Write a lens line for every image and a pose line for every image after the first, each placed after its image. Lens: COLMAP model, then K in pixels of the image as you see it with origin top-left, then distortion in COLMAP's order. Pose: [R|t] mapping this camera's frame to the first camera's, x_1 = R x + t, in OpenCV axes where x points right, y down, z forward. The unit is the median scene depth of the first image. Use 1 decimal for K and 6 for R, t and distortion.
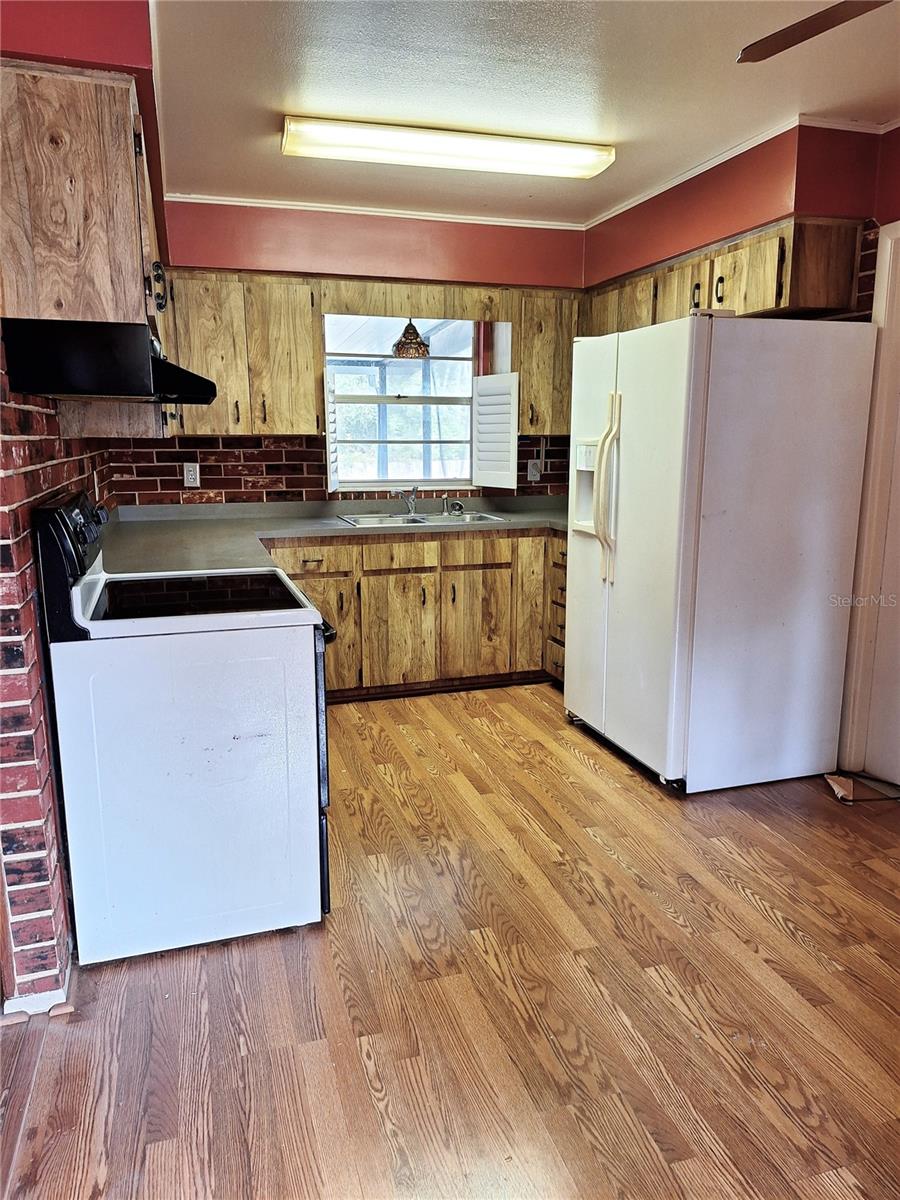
lens RADIAL K [[851.4, 0, 452.3], [0, 851.4, 601.3], [0, 0, 1]] dist [0.053638, -0.056872]
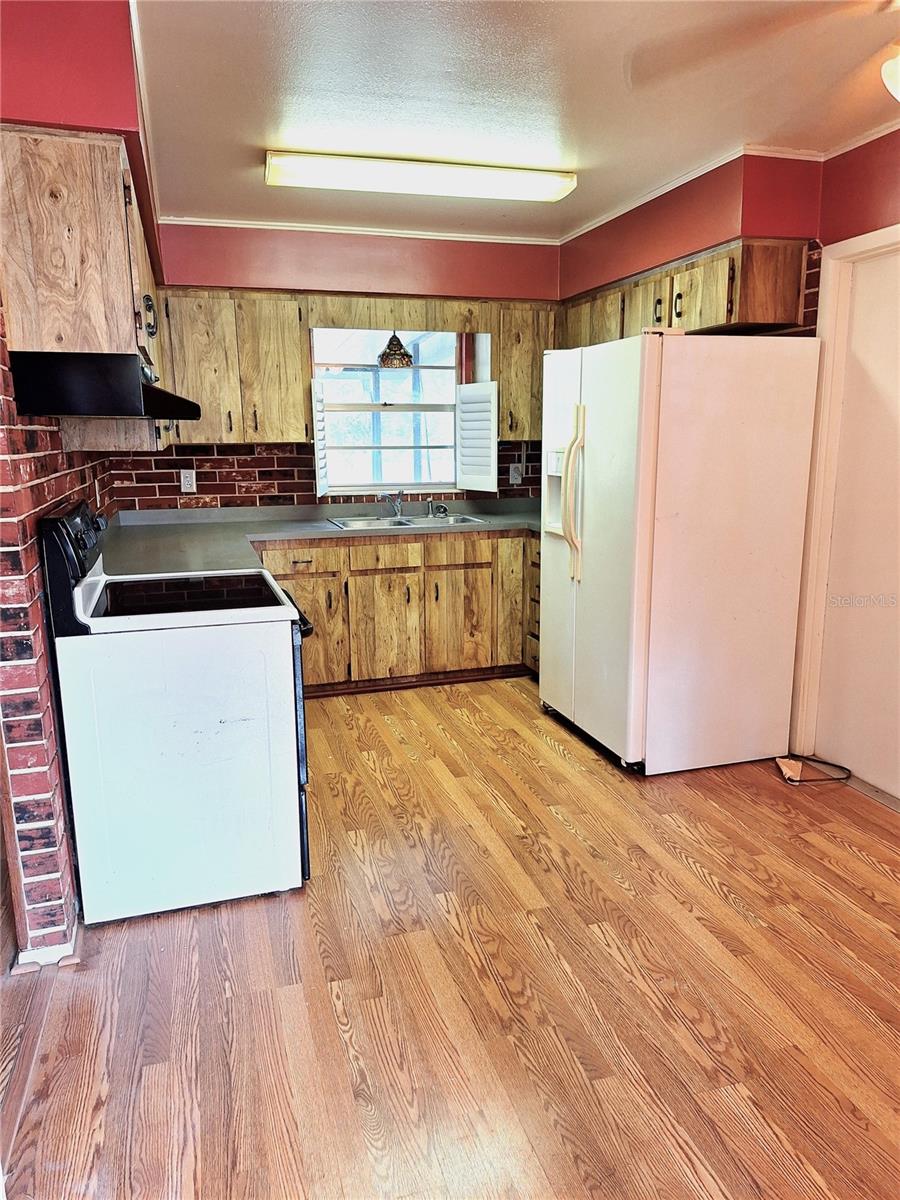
lens RADIAL K [[846.2, 0, 450.4], [0, 846.2, 610.3], [0, 0, 1]] dist [0.066726, -0.083224]
pose [[0.999960, -0.005803, -0.006854, 0.053263], [0.005887, 0.999908, 0.012224, 0.002125], [0.006783, -0.012264, 0.999902, -0.108033]]
